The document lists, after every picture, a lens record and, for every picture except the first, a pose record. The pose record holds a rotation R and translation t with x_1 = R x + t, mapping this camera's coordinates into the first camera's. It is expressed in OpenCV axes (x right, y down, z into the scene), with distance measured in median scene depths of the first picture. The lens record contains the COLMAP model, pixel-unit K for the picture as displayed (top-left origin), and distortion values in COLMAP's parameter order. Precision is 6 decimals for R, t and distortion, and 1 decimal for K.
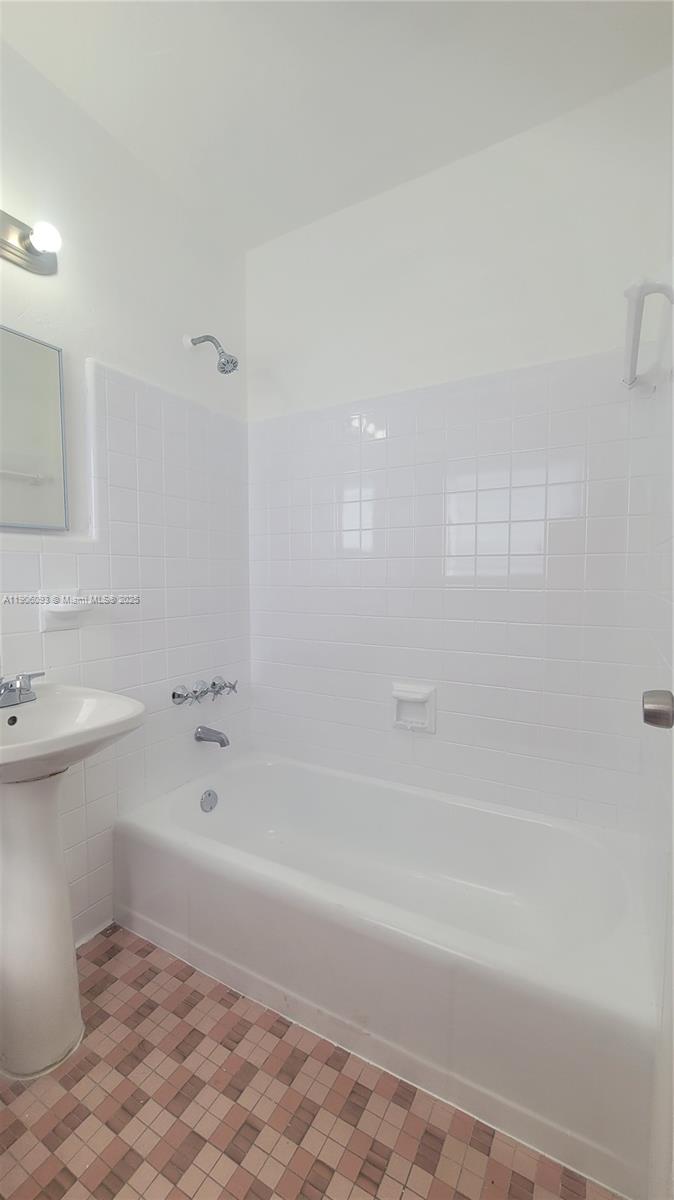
lens RADIAL K [[486.8, 0, 335.4], [0, 486.8, 602.3], [0, 0, 1]] dist [-0.002423, -0.000384]
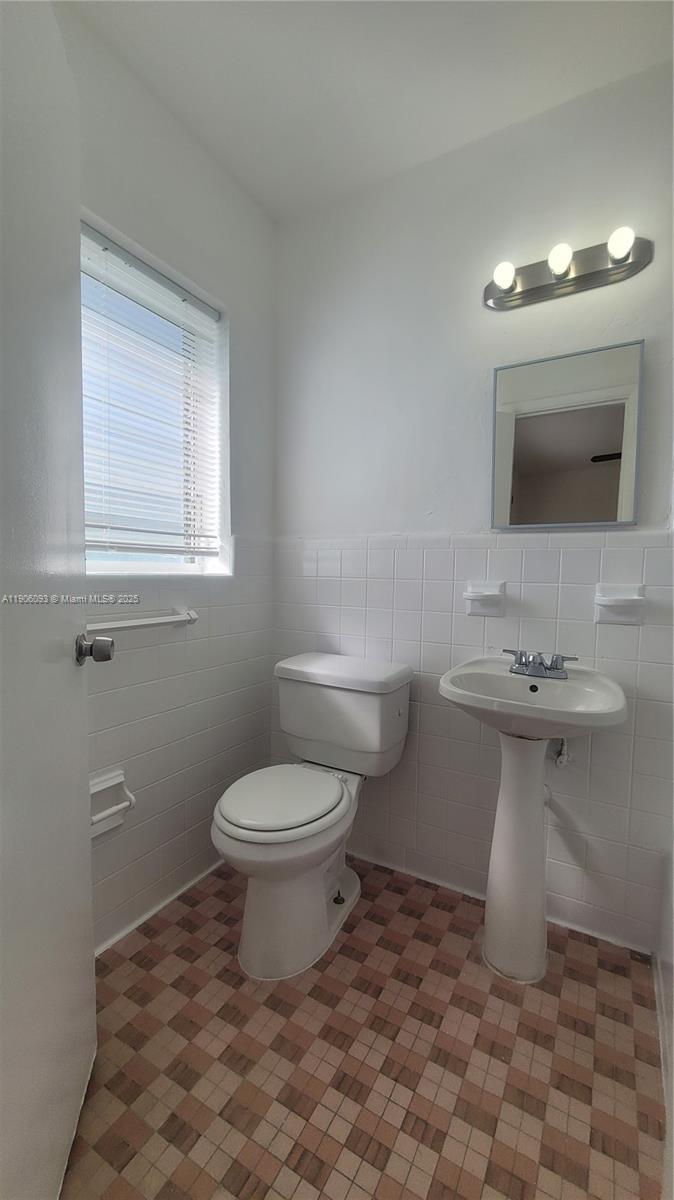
lens RADIAL K [[486.8, 0, 335.4], [0, 486.8, 602.3], [0, 0, 1]] dist [-0.002423, -0.000384]
pose [[-0.001317, 0.068857, -0.997626, 0.506445], [-0.072331, 0.995007, 0.068771, -0.017110], [0.997380, 0.072250, 0.003670, 0.463901]]
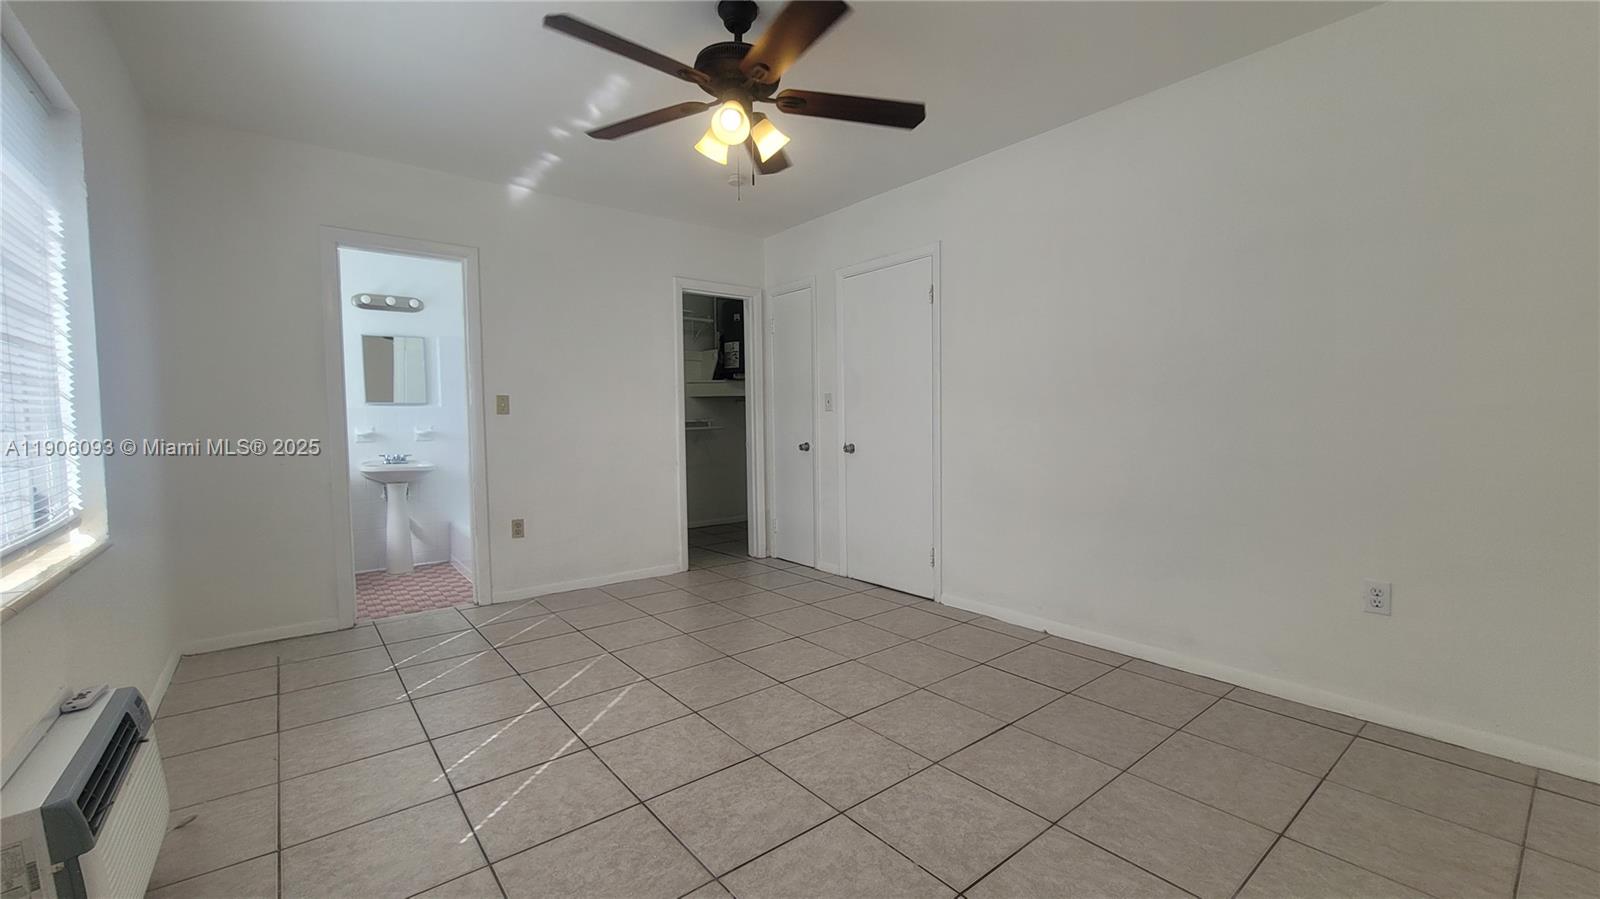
lens RADIAL K [[649.0, 0, 800.0], [0, 649.0, 449.5], [0, 0, 1]] dist [-0.002423, -0.000384]
pose [[0.929022, 0.016857, -0.369641, 3.070154], [-0.017815, 0.999841, 0.000823, 0.073251], [0.369596, 0.005821, 0.929174, -1.782693]]
